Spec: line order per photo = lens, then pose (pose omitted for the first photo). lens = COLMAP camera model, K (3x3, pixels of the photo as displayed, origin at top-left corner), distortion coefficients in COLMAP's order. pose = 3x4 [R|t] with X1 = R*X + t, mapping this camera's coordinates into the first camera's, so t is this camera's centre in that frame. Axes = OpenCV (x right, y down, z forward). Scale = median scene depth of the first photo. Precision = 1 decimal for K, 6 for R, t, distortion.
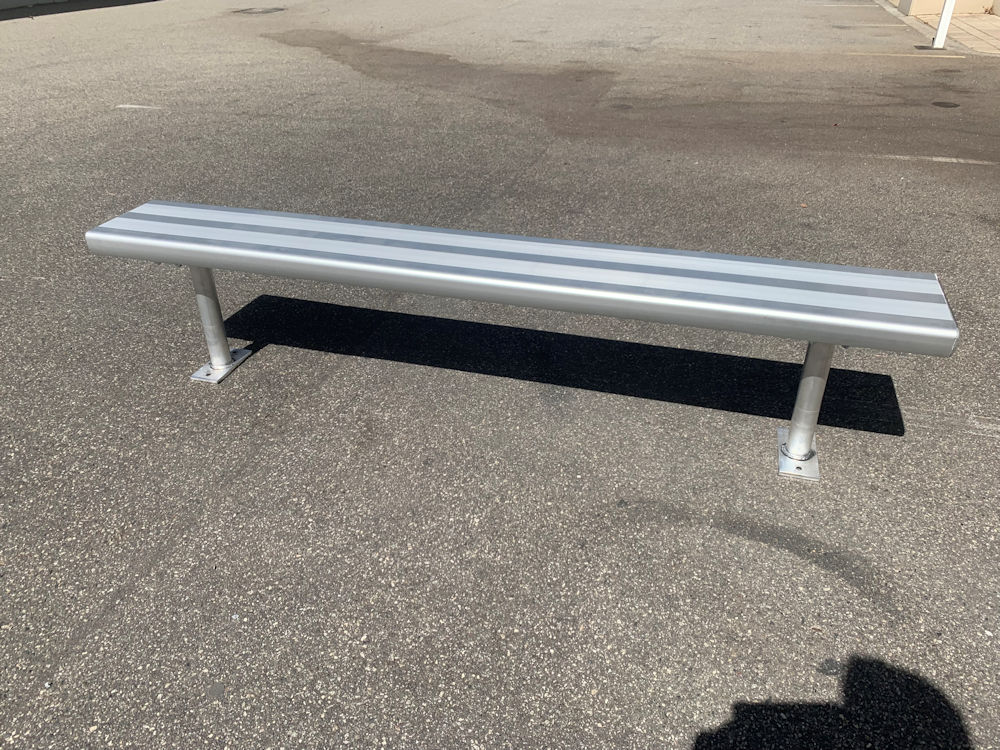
lens RADIAL K [[741.0, 0, 500.0], [0, 741.0, 375.0], [0, 0, 1]] dist [0.070422, -0.134972]
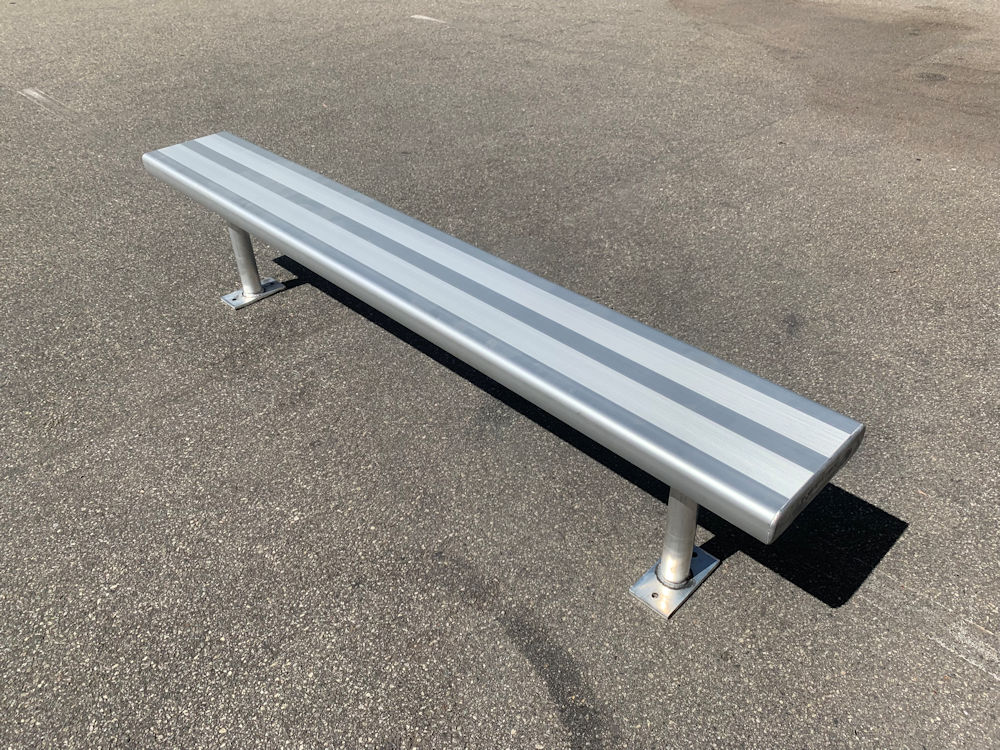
lens RADIAL K [[747.9, 0, 500.0], [0, 747.9, 375.0], [0, 0, 1]] dist [0.010908, -0.001856]
pose [[0.879411, 0.282531, -0.383161, 0.414699], [-0.243344, 0.958538, 0.148286, -0.156179], [0.409170, -0.037164, 0.911701, 0.158140]]
